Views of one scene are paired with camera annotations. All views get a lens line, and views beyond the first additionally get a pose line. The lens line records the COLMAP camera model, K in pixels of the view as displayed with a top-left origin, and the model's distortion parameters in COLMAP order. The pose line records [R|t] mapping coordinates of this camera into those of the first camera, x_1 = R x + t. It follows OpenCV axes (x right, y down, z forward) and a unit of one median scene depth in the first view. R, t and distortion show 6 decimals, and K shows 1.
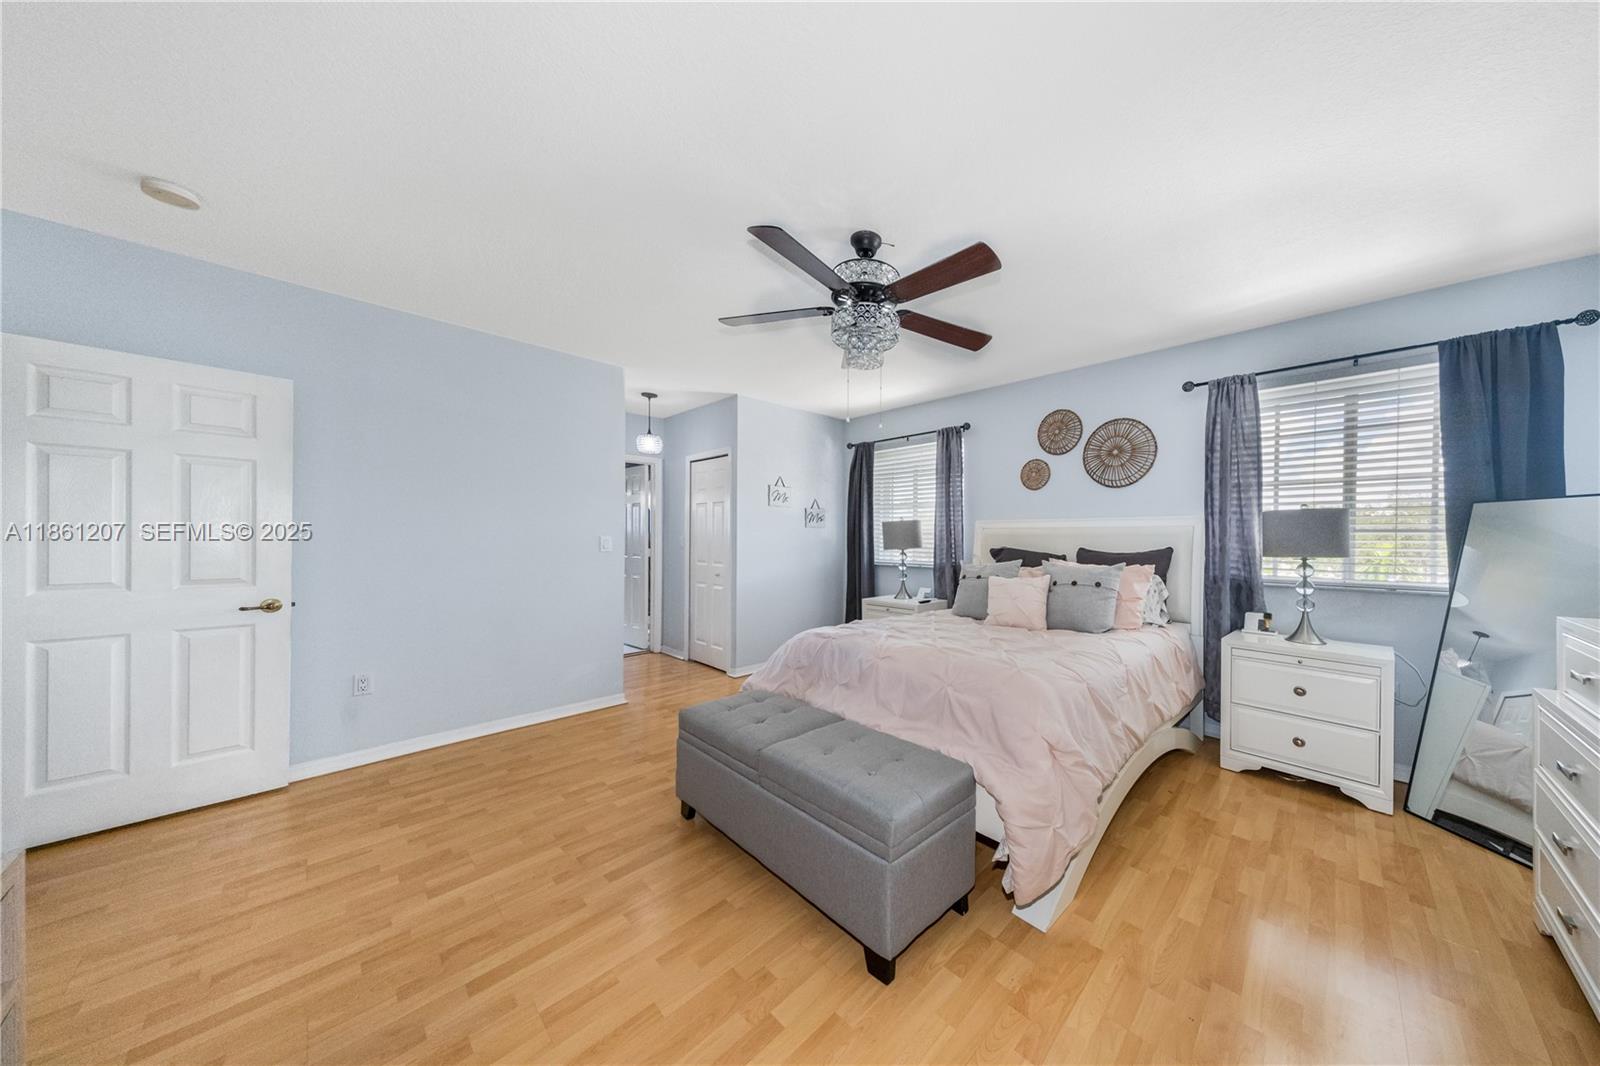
lens RADIAL K [[486.2, 0, 790.2], [0, 486.2, 536.6], [0, 0, 1]] dist [0.014397, 0.000113]
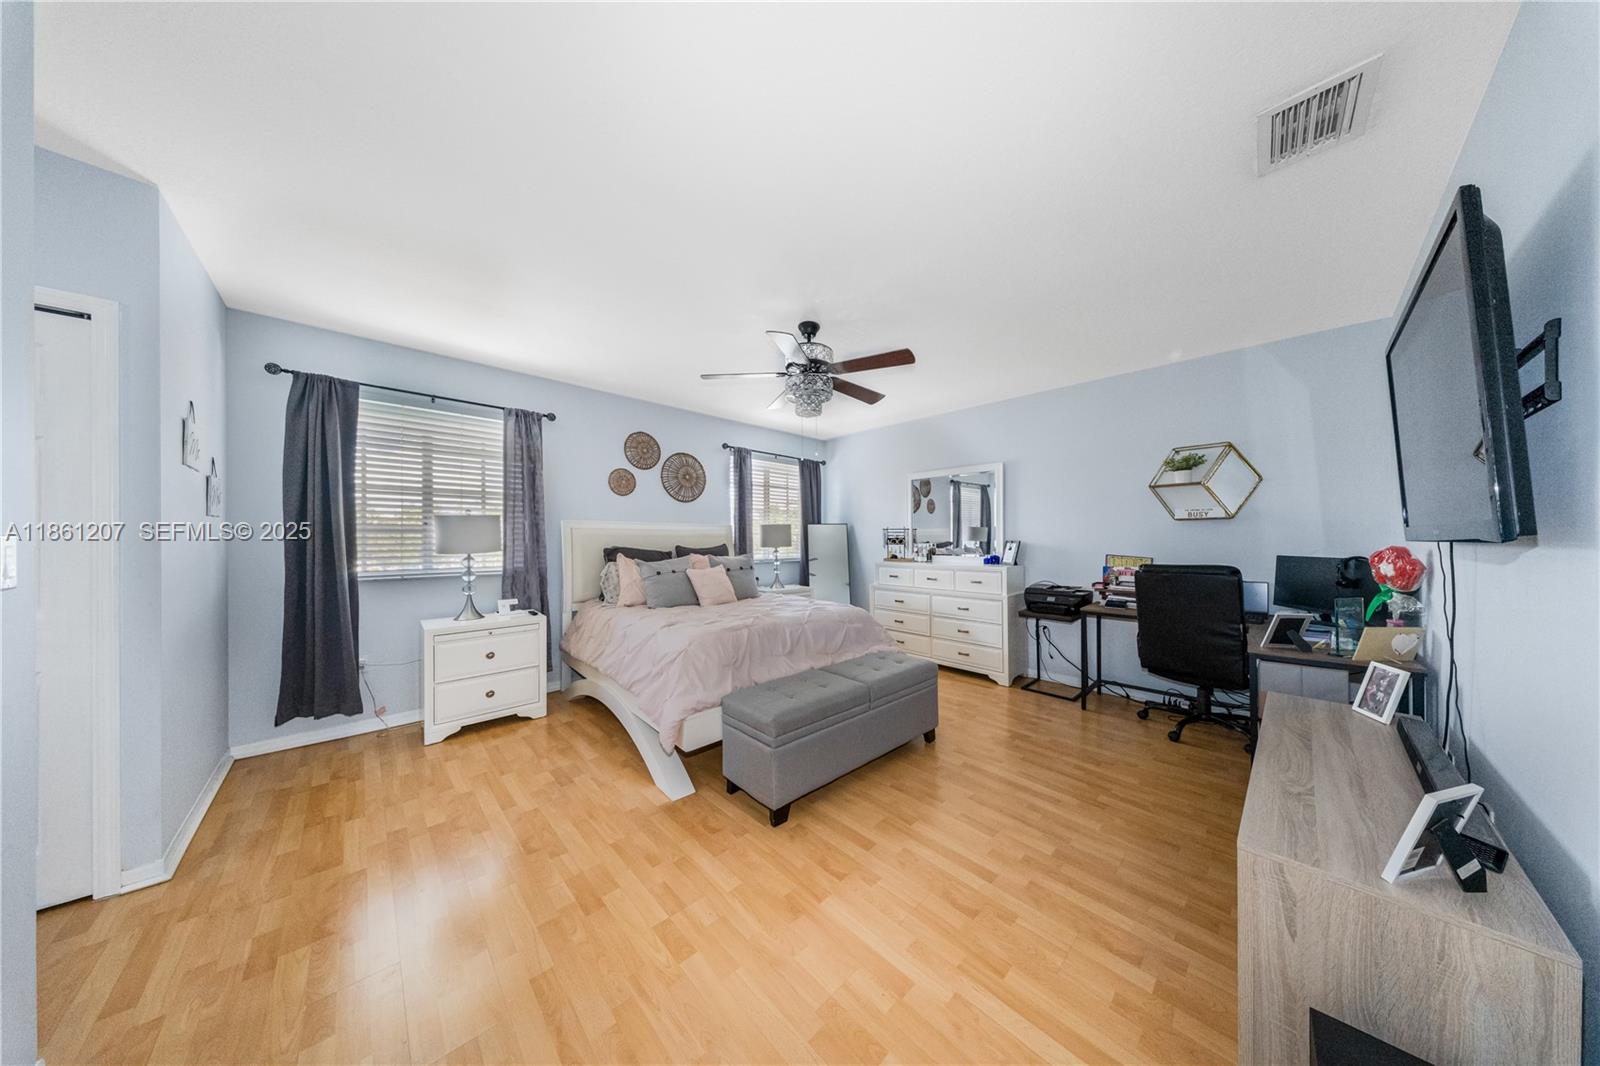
lens RADIAL K [[471.3, 0, 788.8], [0, 471.3, 533.8], [0, 0, 1]] dist [-0.000424, -0.000127]
pose [[-0.023066, 0.006346, 0.999714, -0.513572], [-0.003222, 0.999974, -0.006422, -0.000580], [-0.999729, -0.003369, -0.023045, 0.541508]]
